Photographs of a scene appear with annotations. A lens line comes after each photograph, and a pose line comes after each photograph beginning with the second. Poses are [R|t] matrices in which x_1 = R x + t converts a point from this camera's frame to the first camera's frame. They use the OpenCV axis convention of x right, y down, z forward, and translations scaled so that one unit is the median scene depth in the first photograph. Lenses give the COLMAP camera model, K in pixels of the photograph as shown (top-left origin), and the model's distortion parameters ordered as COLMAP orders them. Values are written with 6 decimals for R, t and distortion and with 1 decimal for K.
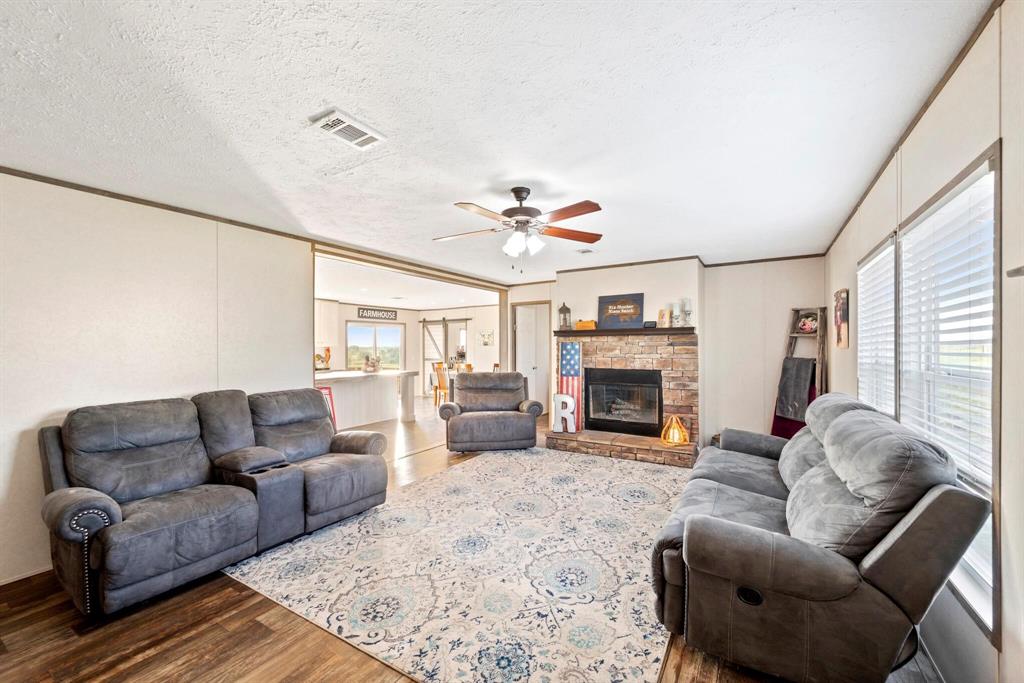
lens RADIAL K [[410.2, 0, 513.2], [0, 410.2, 345.0], [0, 0, 1]] dist [0.002847, 0.000659]
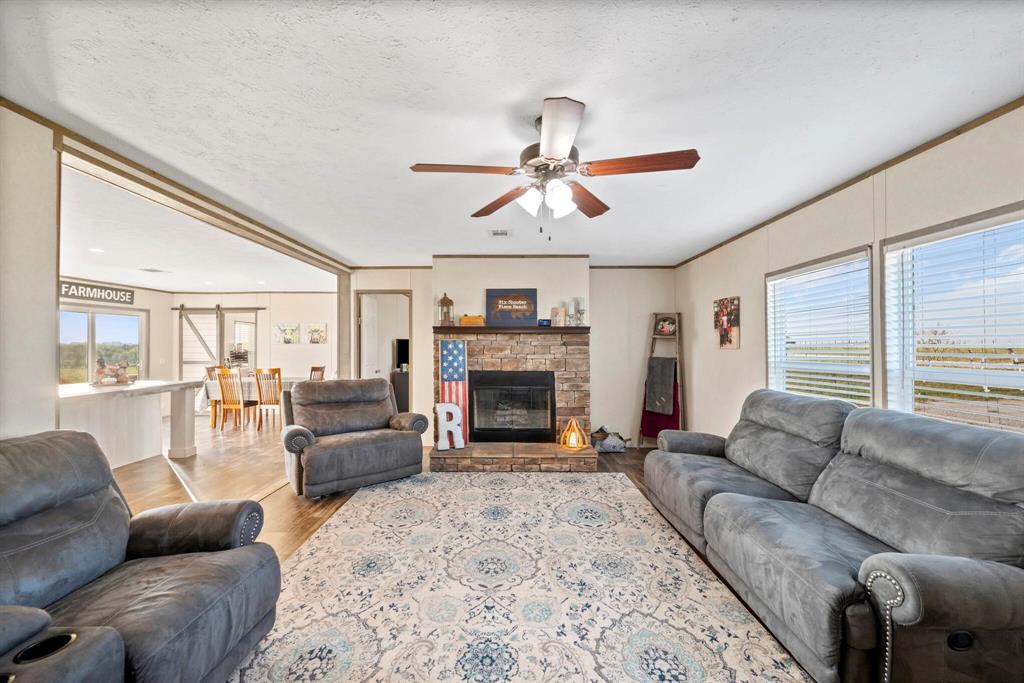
lens RADIAL K [[411.3, 0, 512.0], [0, 411.3, 341.5], [0, 0, 1]] dist [0.000062, 0.000022]
pose [[0.858964, 0.011289, 0.511911, -0.209531], [-0.007999, 0.999931, -0.008629, 0.001681], [-0.511973, 0.003317, 0.858995, 0.232954]]
